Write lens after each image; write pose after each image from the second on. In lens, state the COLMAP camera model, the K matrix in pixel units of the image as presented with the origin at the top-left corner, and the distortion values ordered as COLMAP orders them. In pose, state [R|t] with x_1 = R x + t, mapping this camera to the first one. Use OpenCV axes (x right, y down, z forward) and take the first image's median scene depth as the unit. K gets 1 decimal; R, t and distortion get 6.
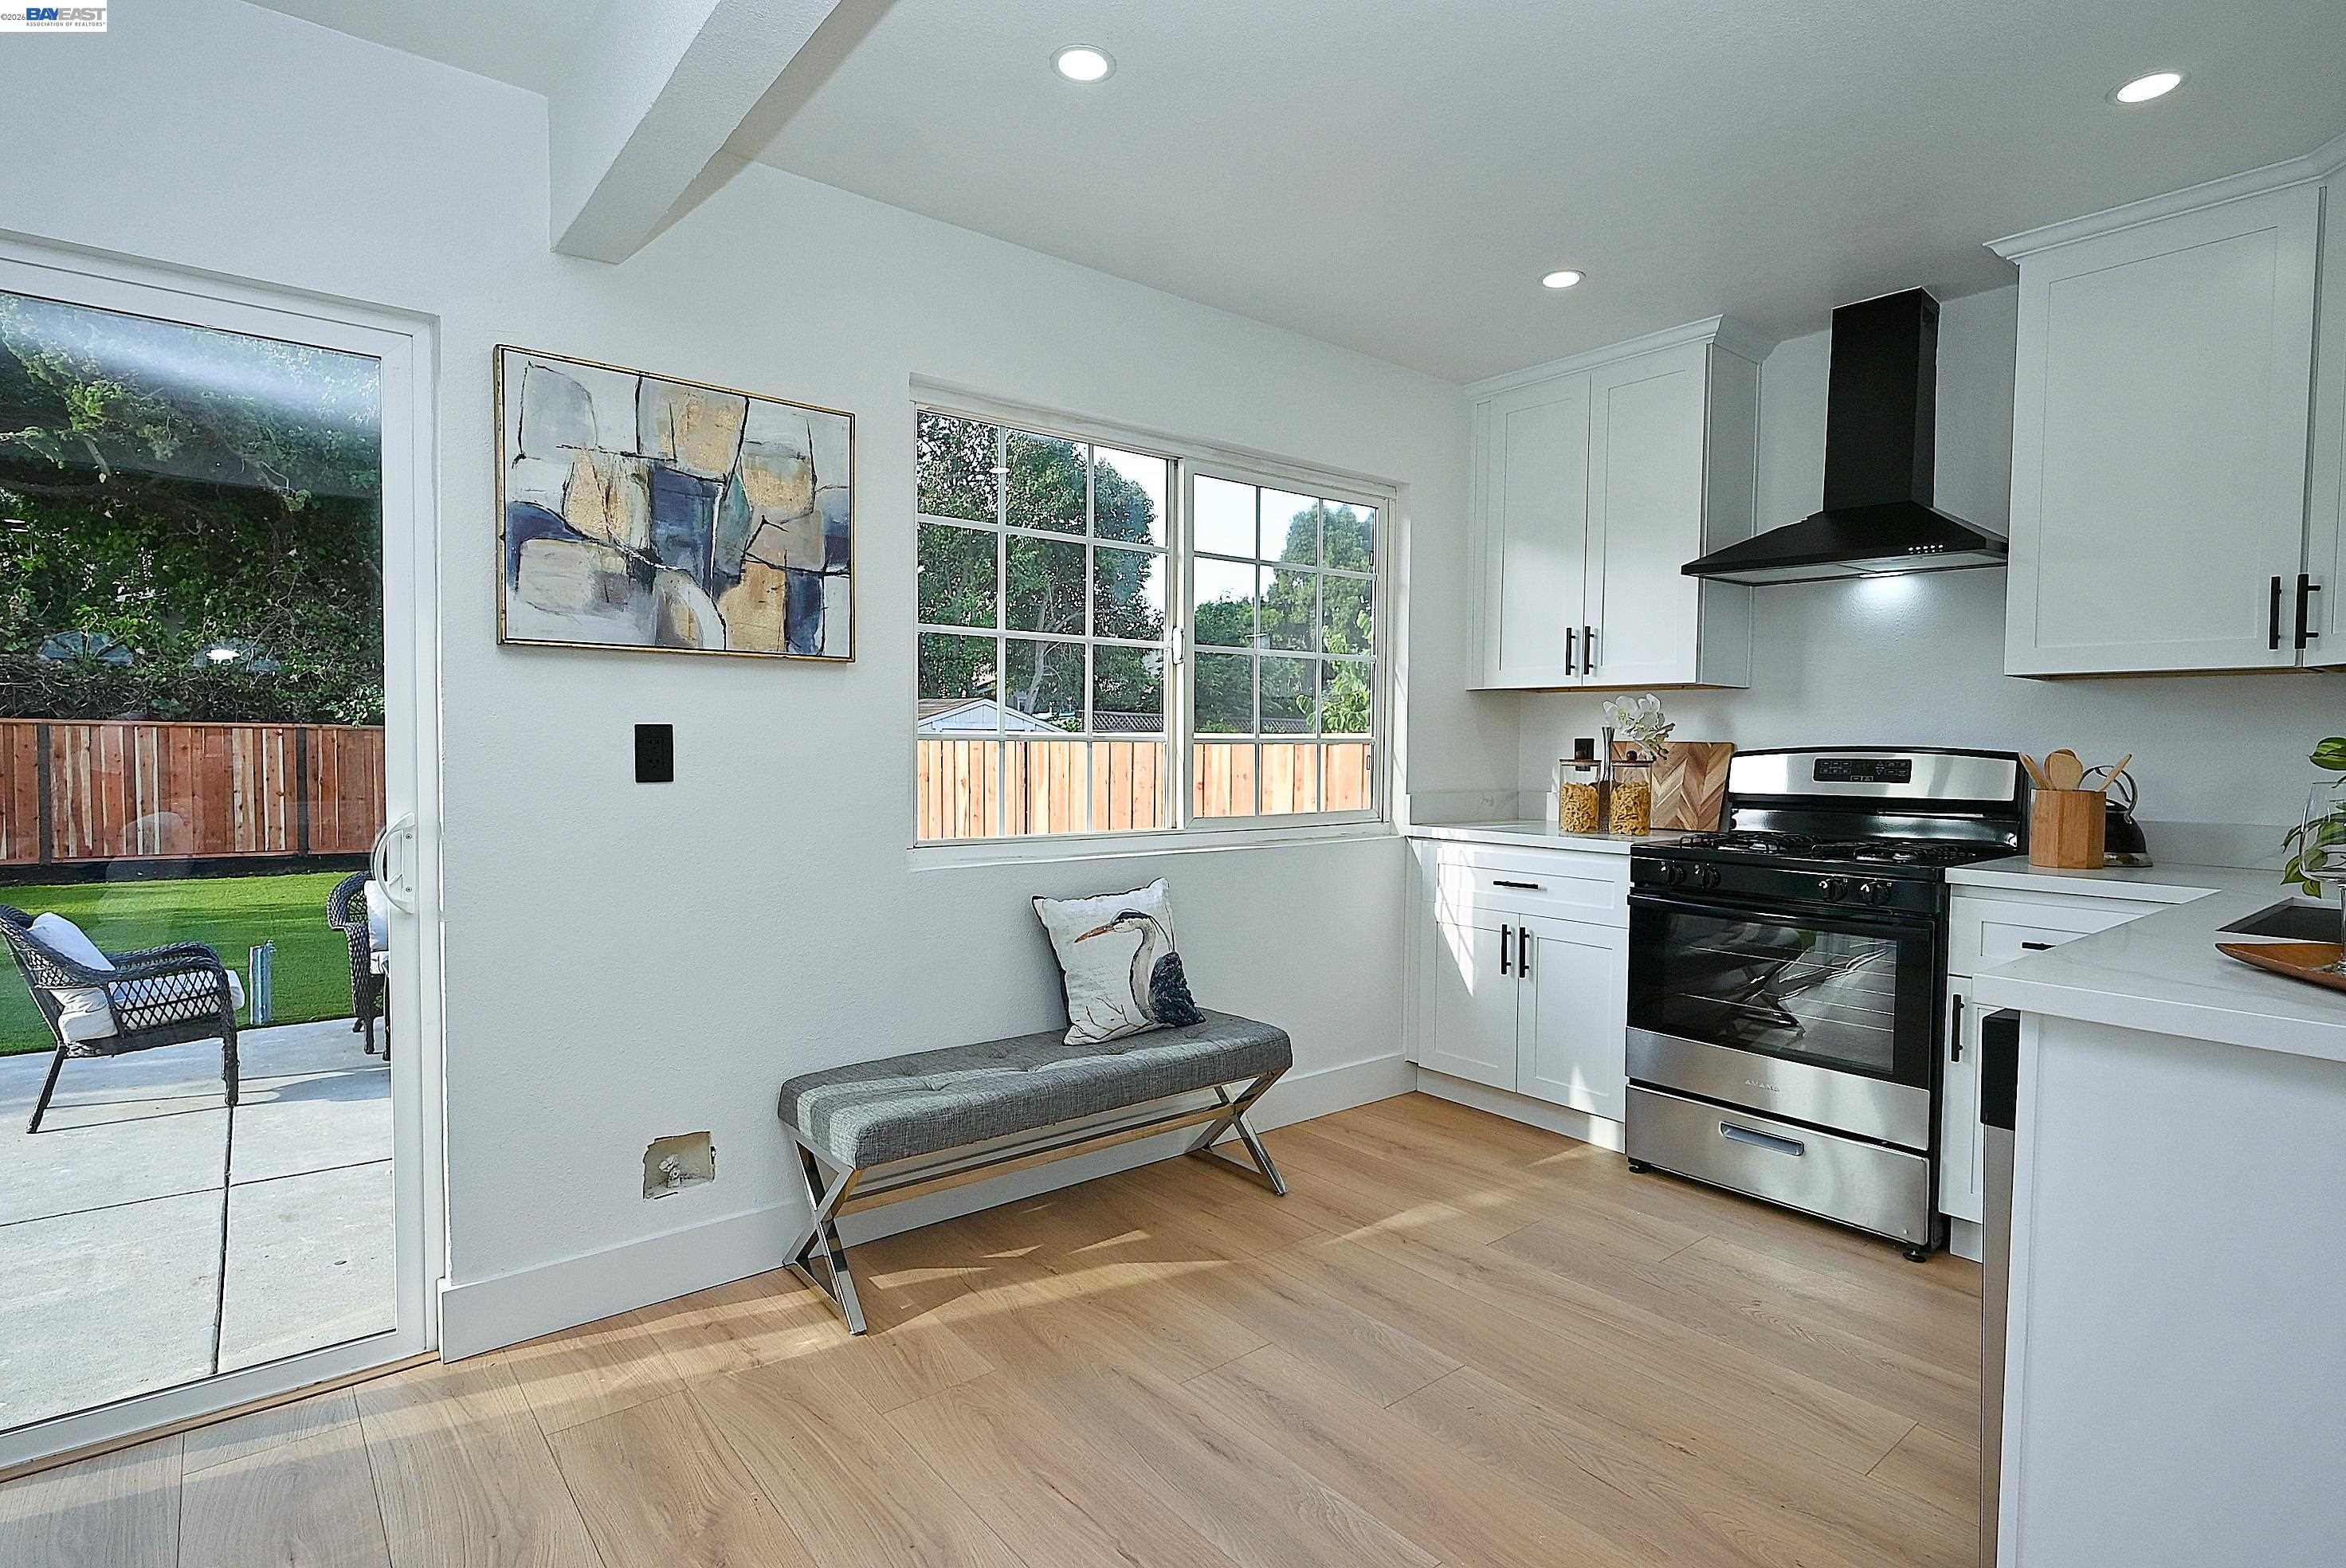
lens RADIAL K [[1174.8, 0, 1173.0], [0, 1174.8, 784.0], [0, 0, 1]] dist [-0.003912, 0.001776]
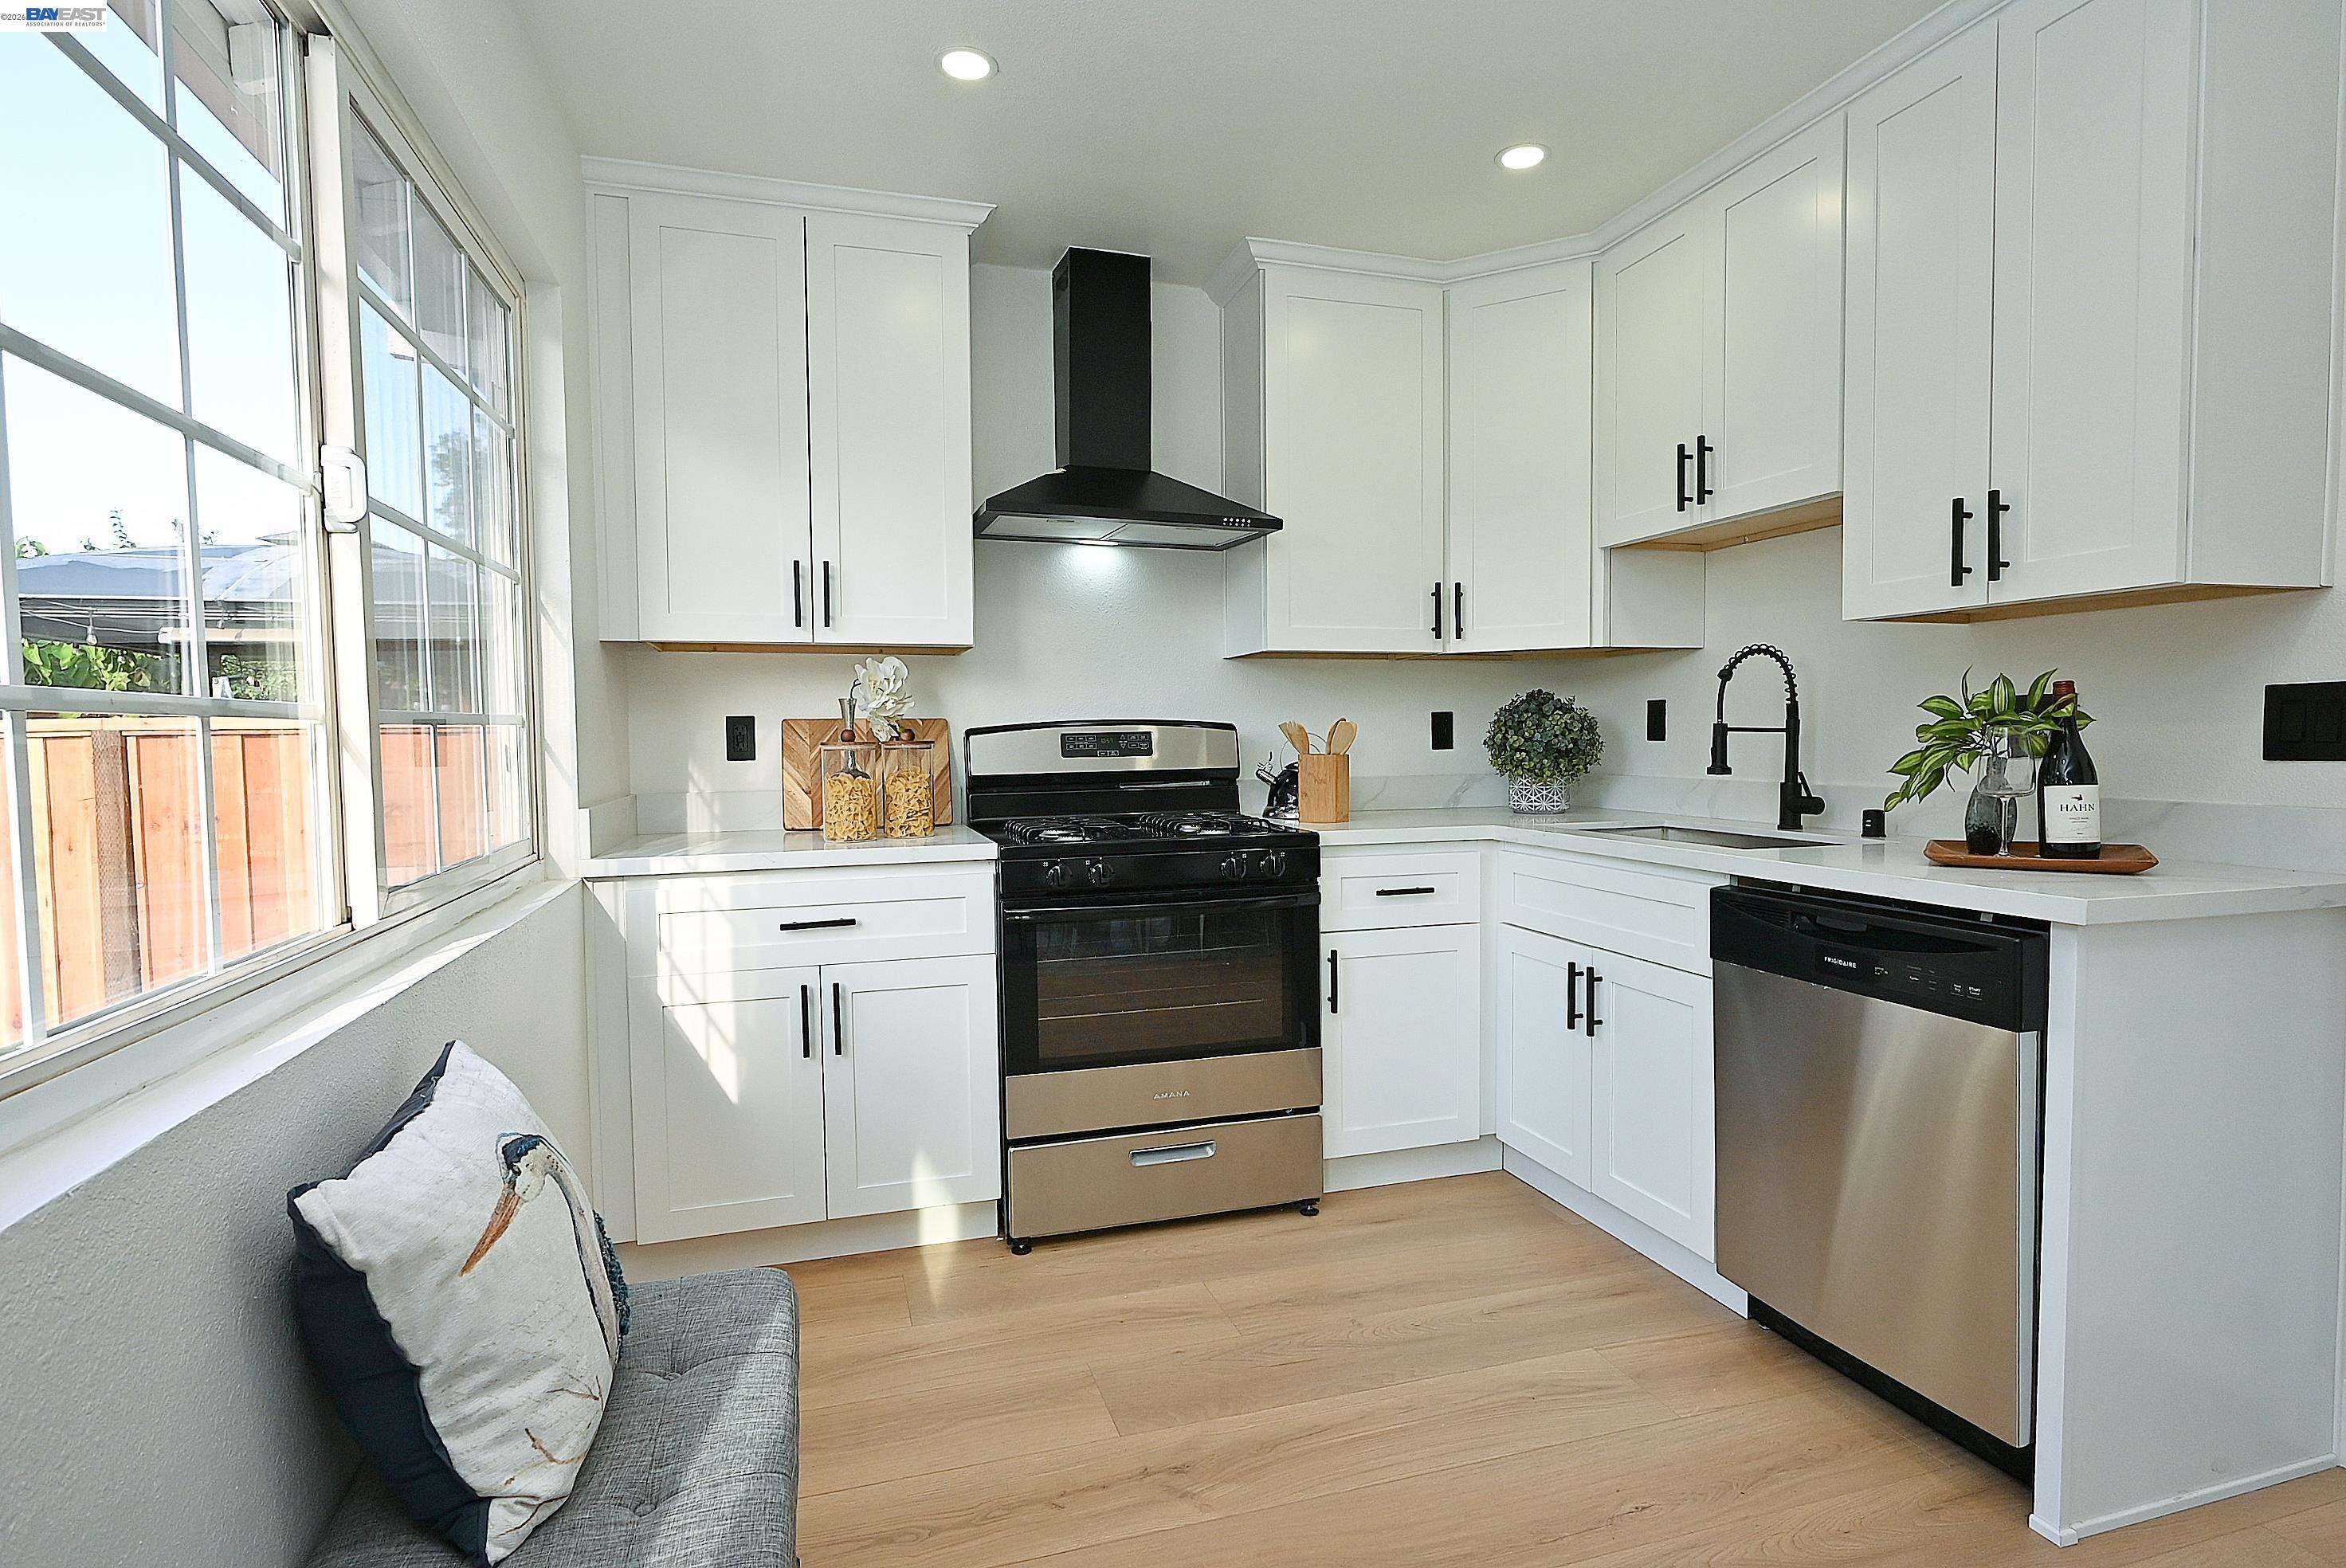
lens RADIAL K [[1174.8, 0, 1173.0], [0, 1174.8, 784.0], [0, 0, 1]] dist [-0.003912, 0.001776]
pose [[0.372858, -0.054501, 0.926287, -0.320839], [0.049377, 0.998024, 0.038846, -0.016018], [-0.926574, 0.031253, 0.374812, 0.656511]]
